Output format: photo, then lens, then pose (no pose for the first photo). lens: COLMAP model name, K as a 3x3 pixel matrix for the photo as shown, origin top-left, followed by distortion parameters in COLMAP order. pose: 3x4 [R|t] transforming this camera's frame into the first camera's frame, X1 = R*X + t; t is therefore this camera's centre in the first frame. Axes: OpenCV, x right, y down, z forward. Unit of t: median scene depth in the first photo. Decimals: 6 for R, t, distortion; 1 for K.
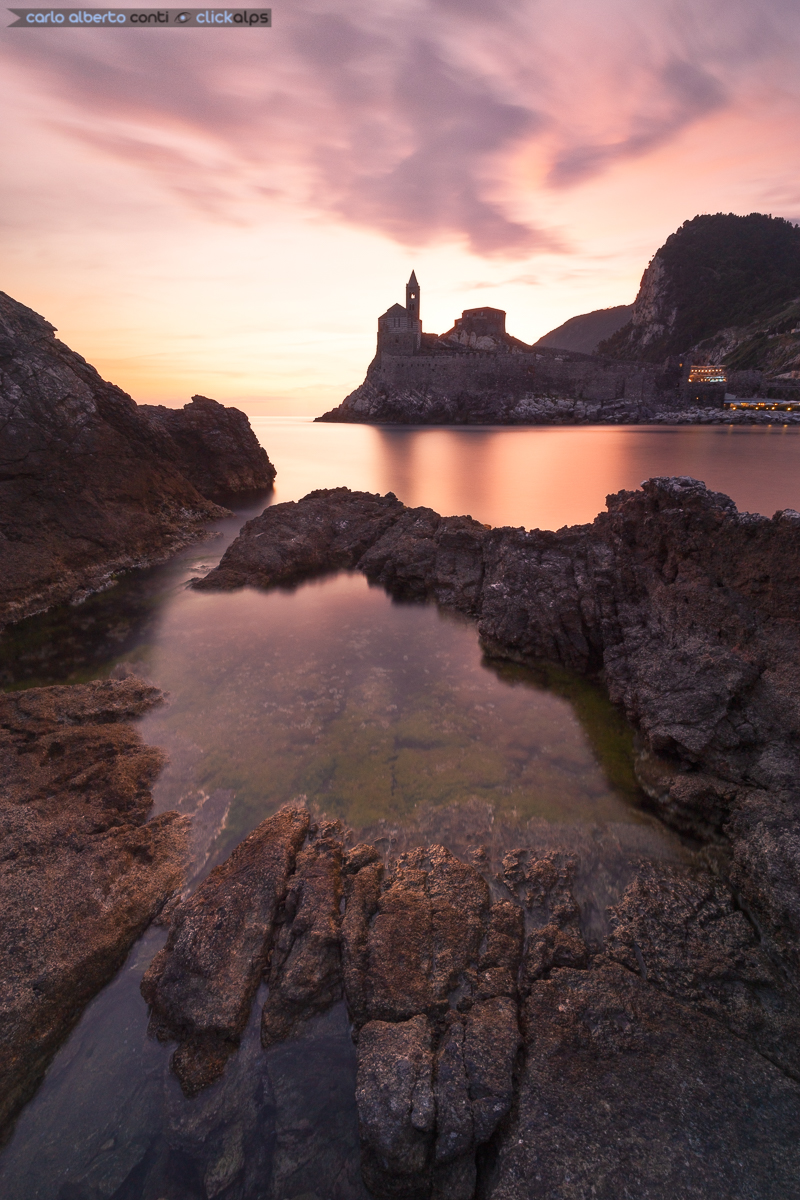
lens RADIAL K [[519.1, 0, 384.1], [0, 519.1, 572.1], [0, 0, 1]] dist [0.000790, -0.000314]
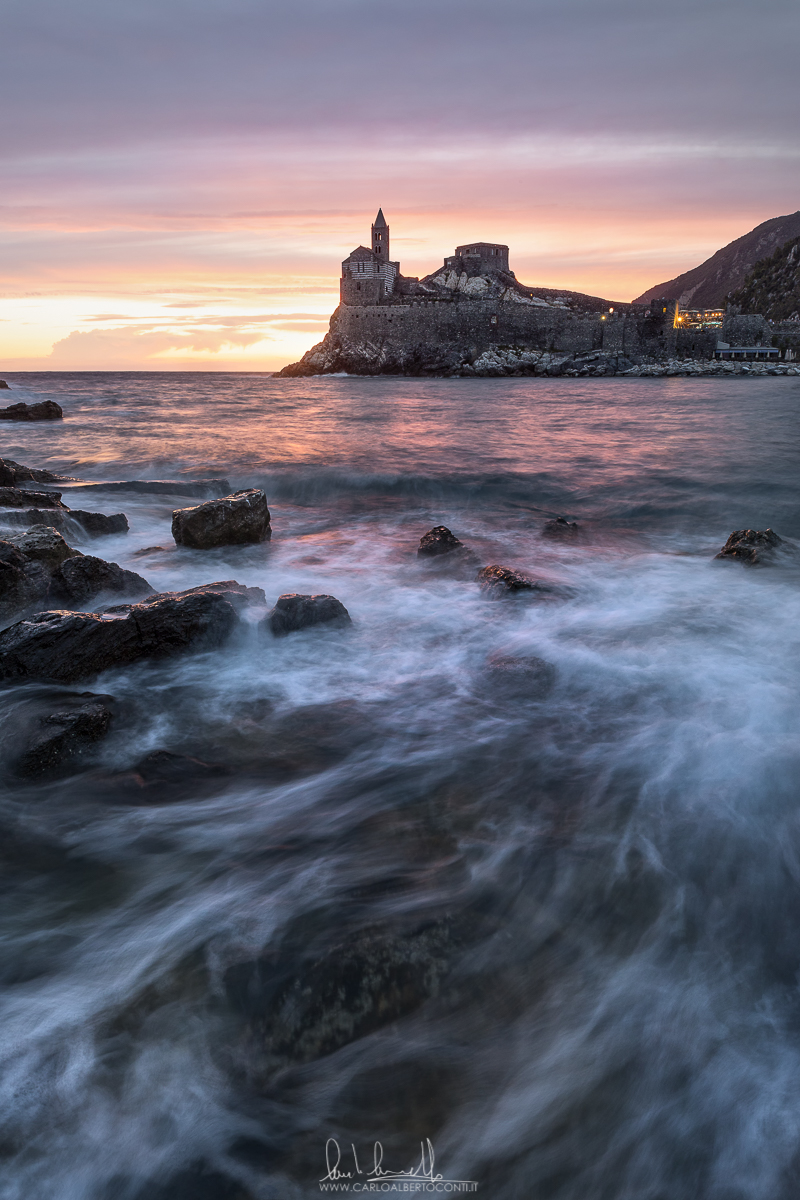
lens RADIAL K [[771.5, 0, 376.1], [0, 771.5, 598.4], [0, 0, 1]] dist [0.043403, -0.105876]
pose [[0.990795, 0.026717, -0.132708, 0.214995], [-0.027748, 0.999597, -0.005931, 0.084280], [0.132496, 0.009558, 0.991137, -0.276499]]
